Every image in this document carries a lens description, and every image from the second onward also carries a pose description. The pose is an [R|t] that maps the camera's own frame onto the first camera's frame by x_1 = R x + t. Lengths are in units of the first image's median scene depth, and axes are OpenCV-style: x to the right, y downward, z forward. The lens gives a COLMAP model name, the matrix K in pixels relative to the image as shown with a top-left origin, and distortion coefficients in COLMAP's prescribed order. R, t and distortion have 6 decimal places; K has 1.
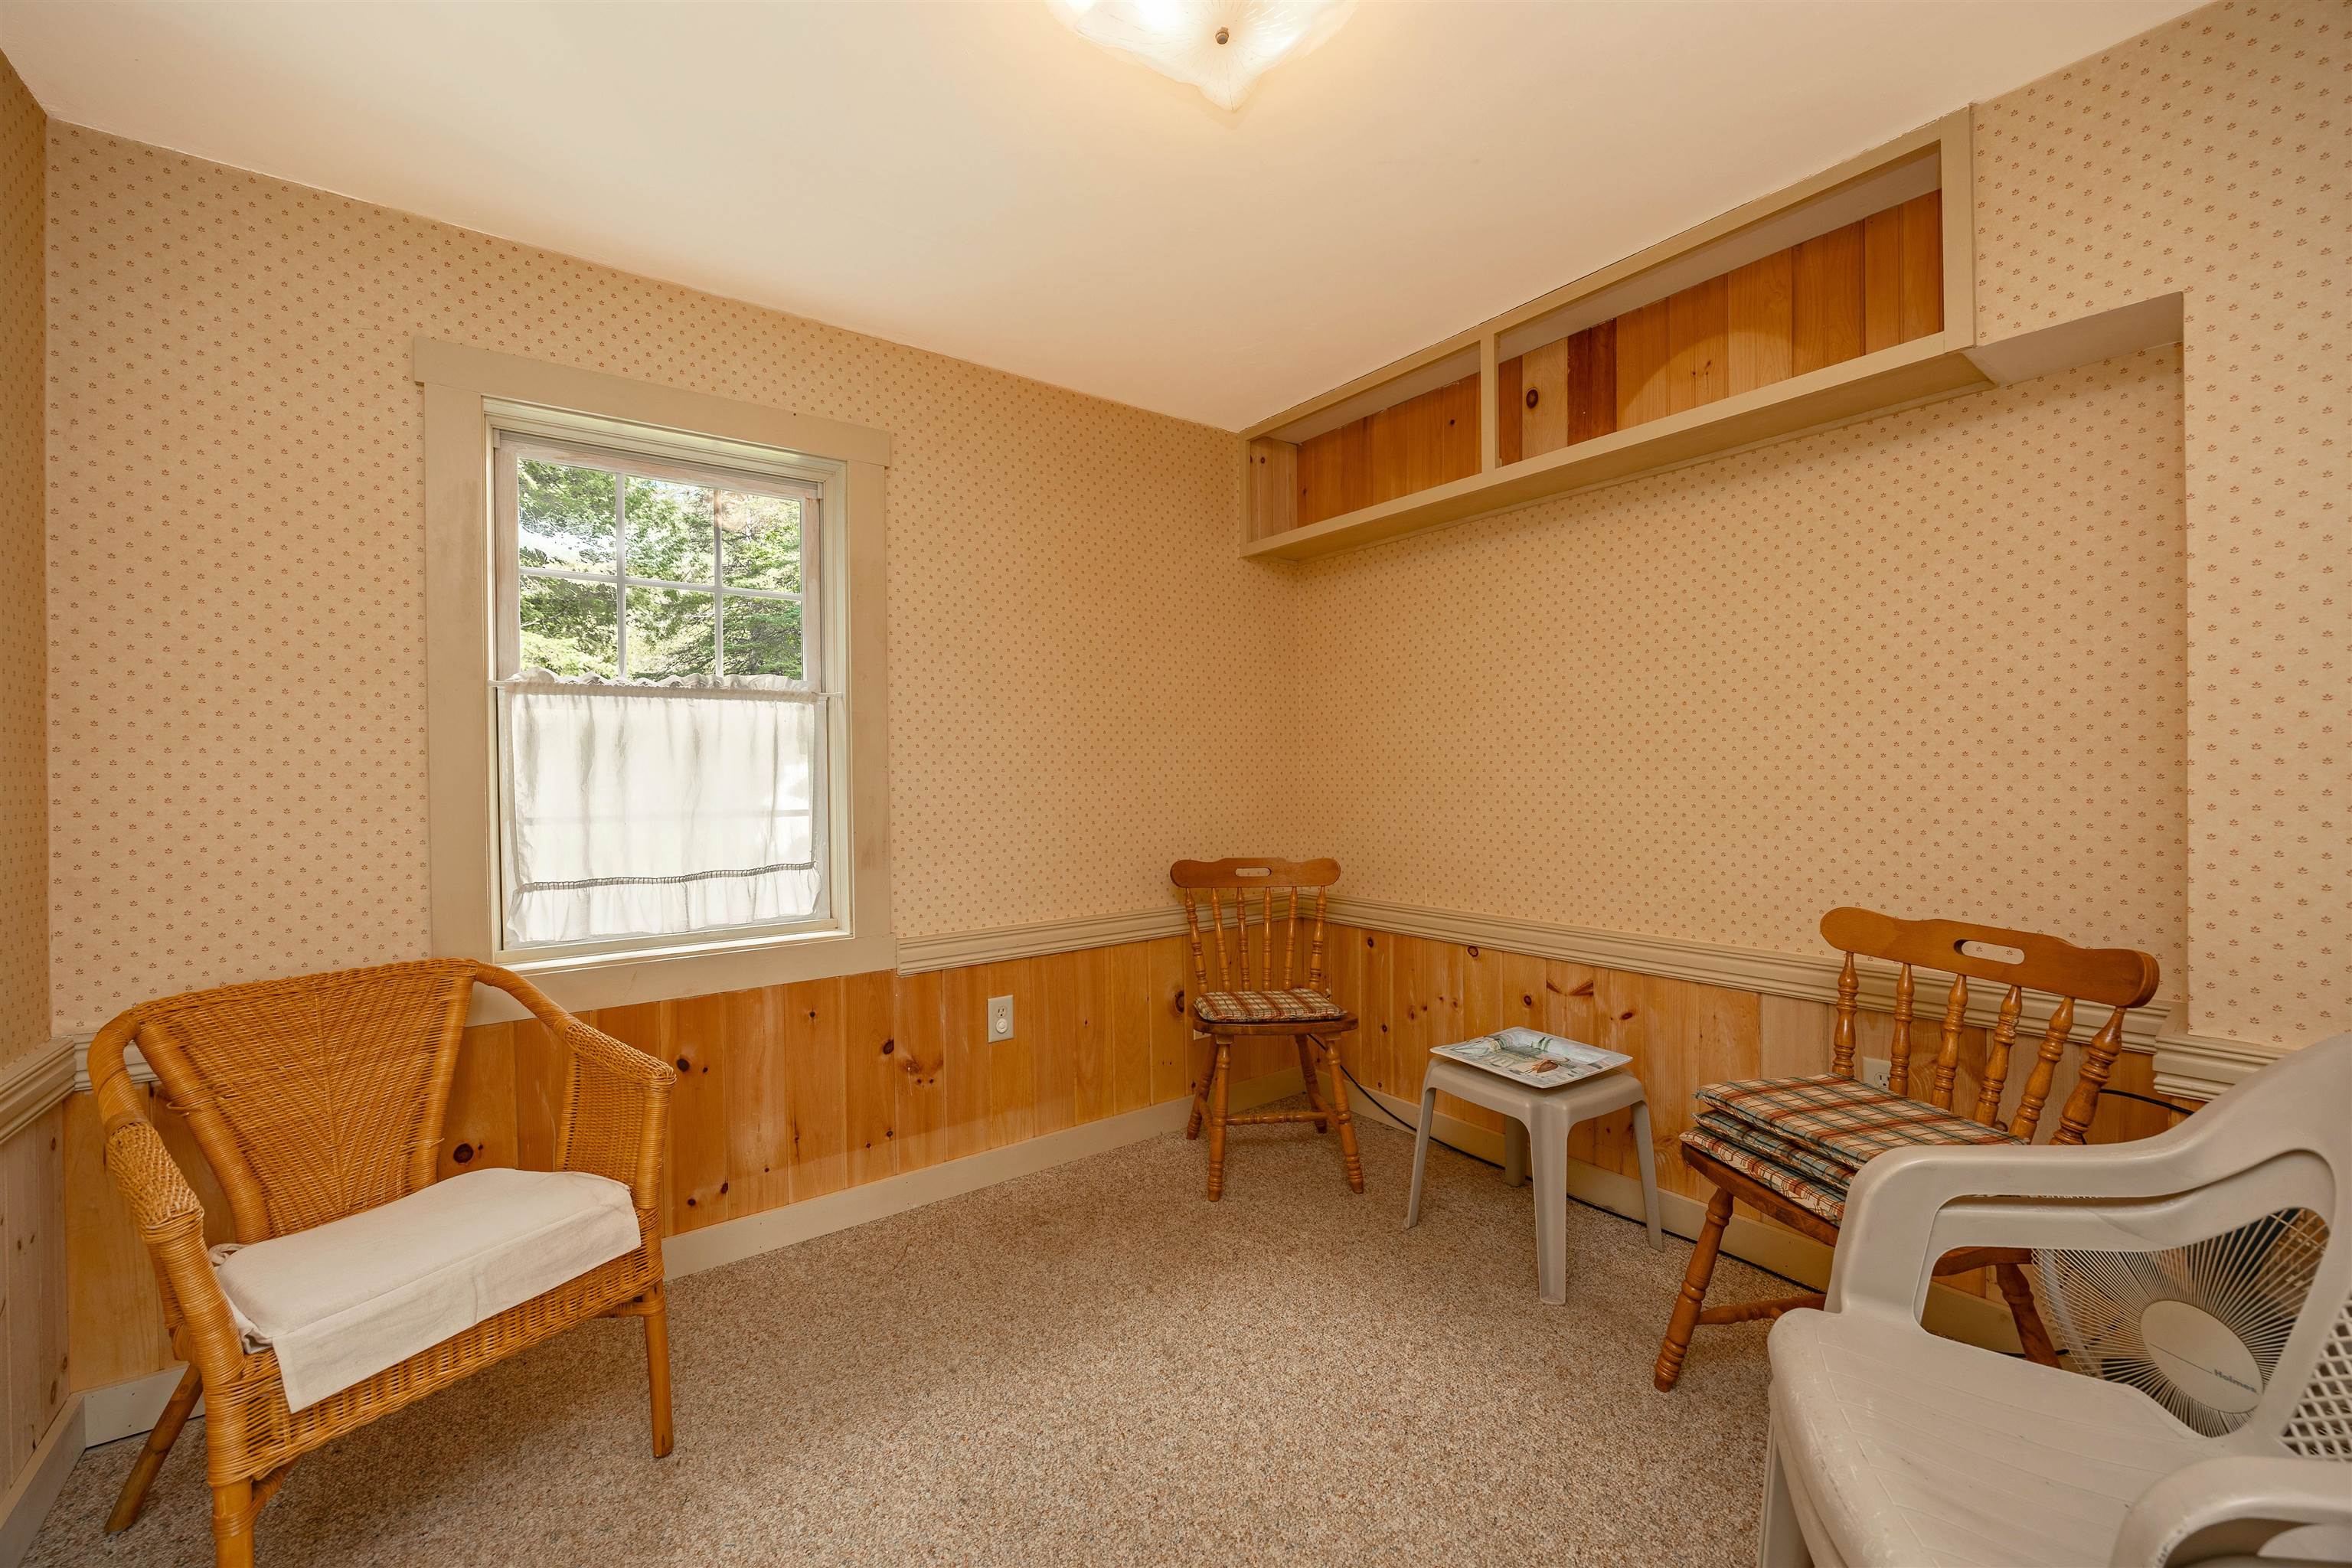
lens RADIAL K [[902.6, 0, 1204.4], [0, 902.6, 778.4], [0, 0, 1]] dist [-0.004269, 0.000247]
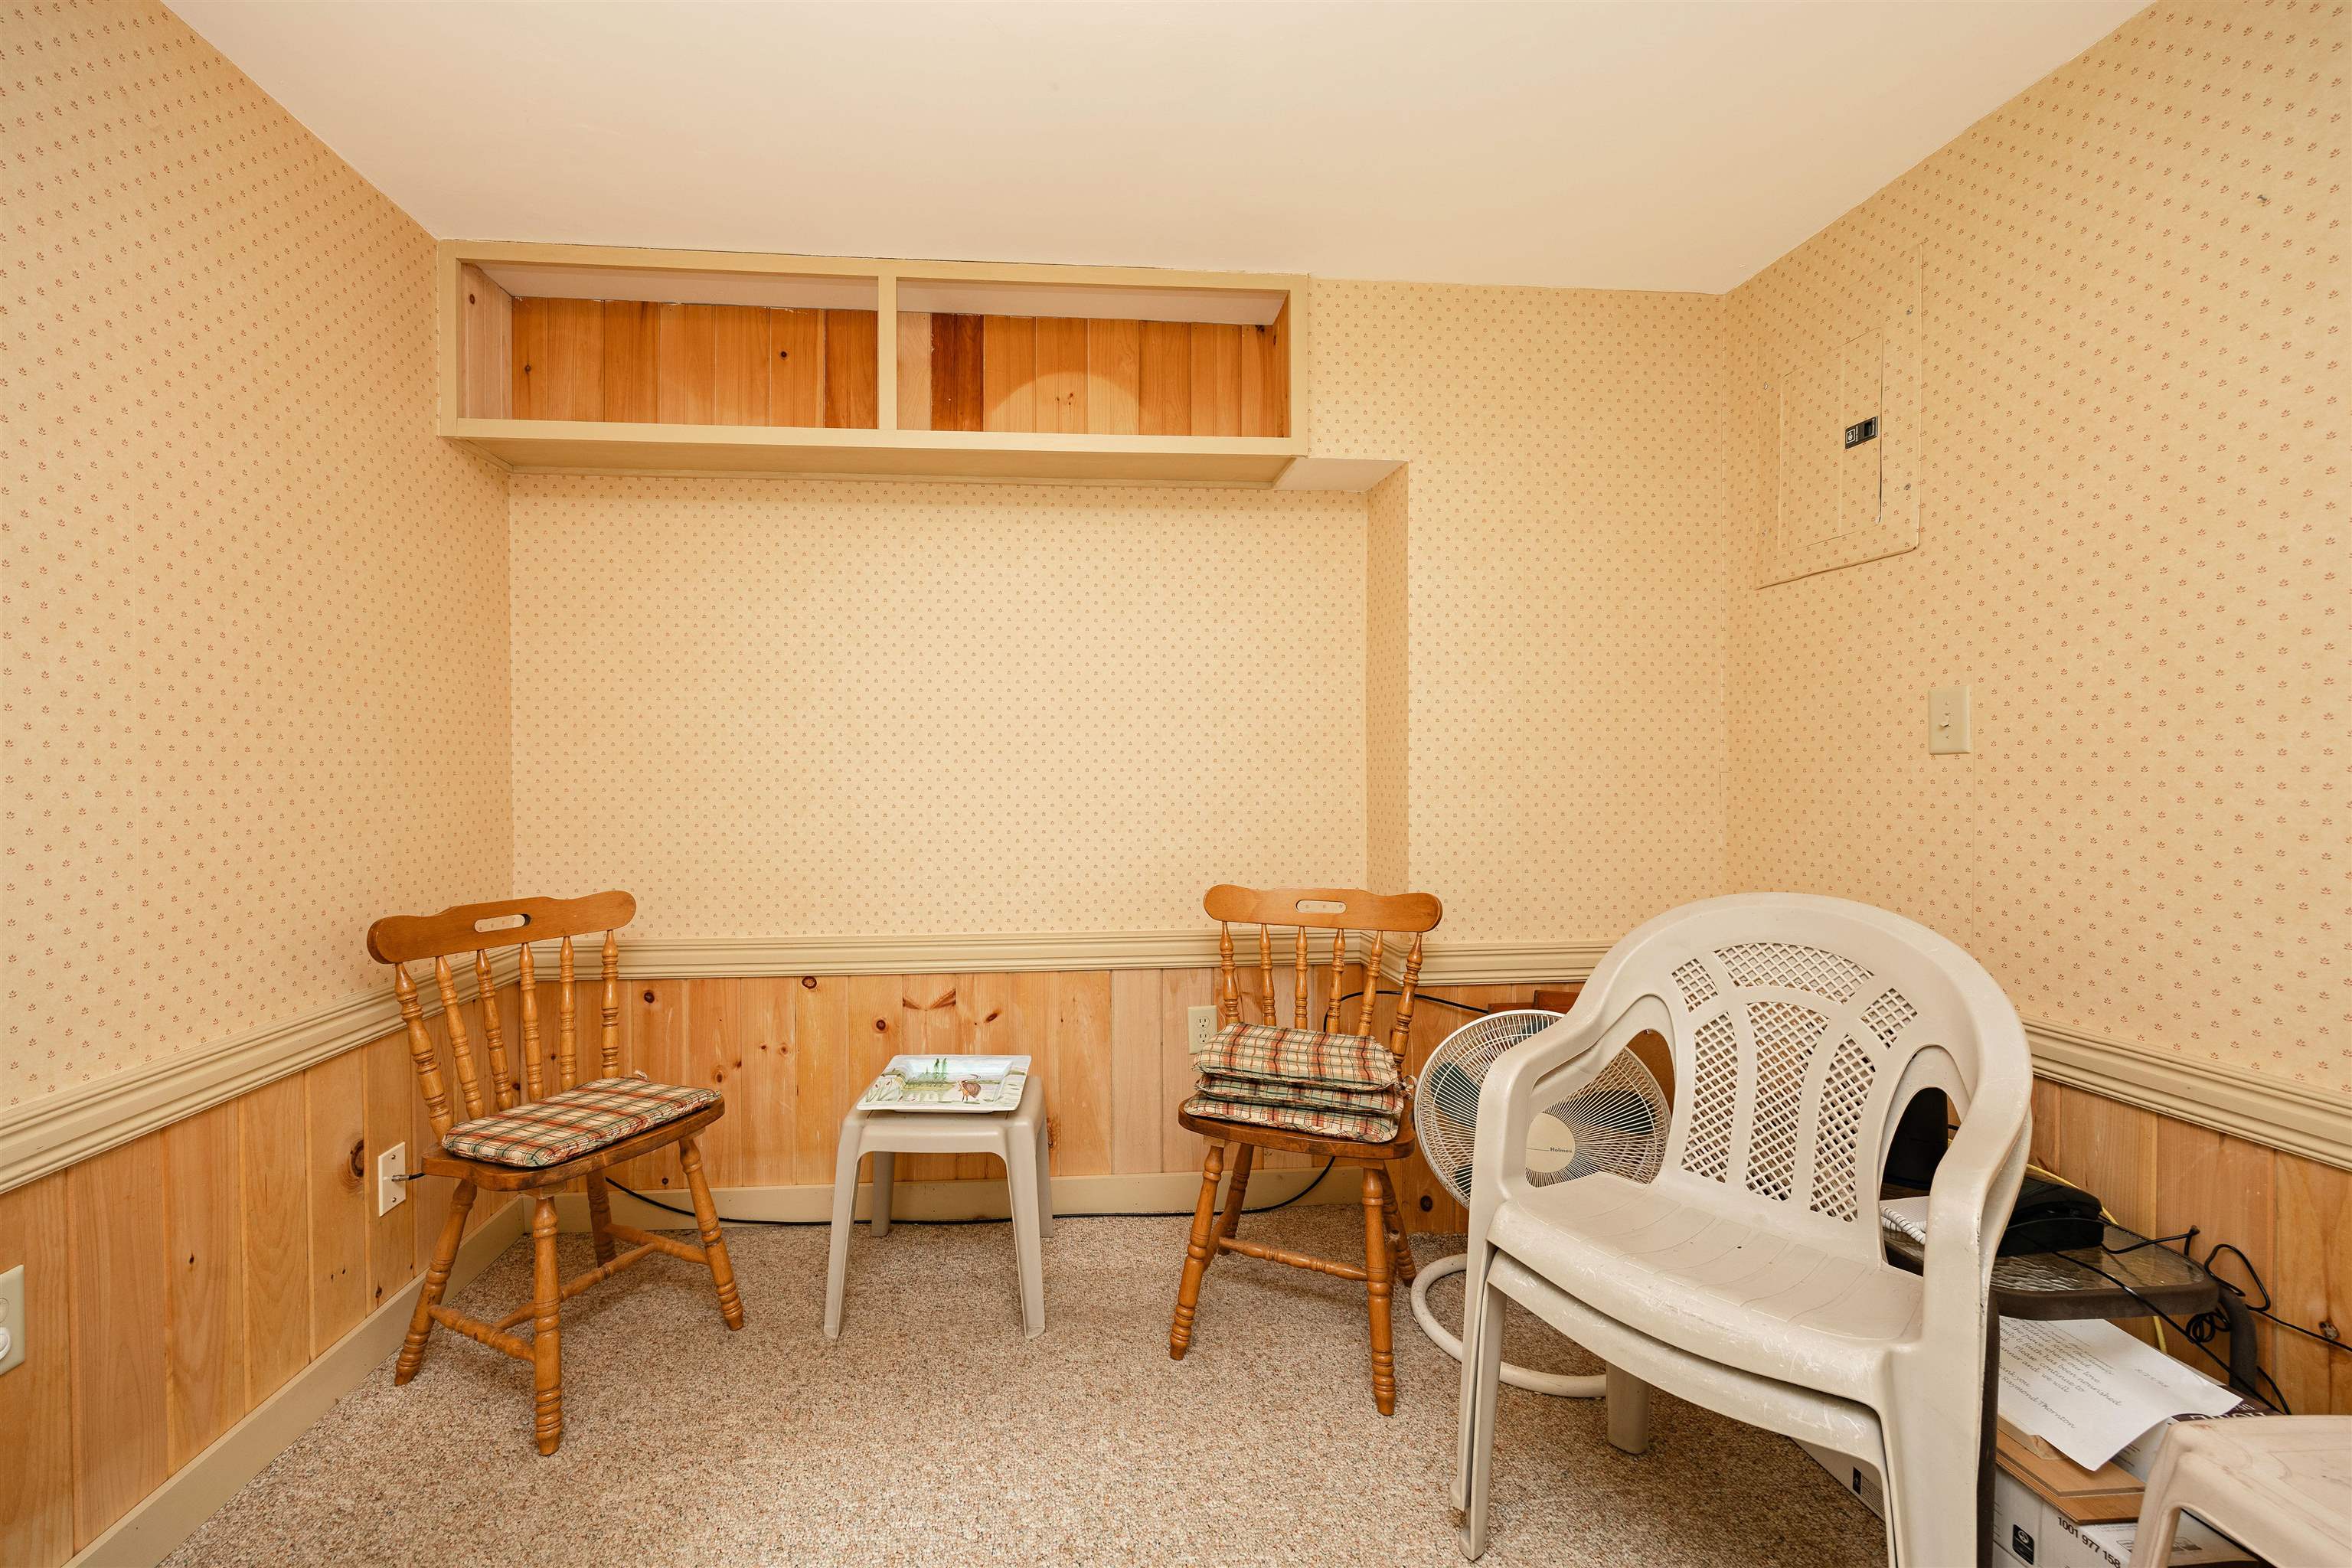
lens RADIAL K [[902.6, 0, 1184.1], [0, 902.6, 777.4], [0, 0, 1]] dist [-0.004269, 0.000247]
pose [[0.568403, 0.002077, 0.822747, -0.253517], [0.002853, 0.999986, -0.004495, 0.003090], [-0.822745, 0.004903, 0.568389, 0.278391]]
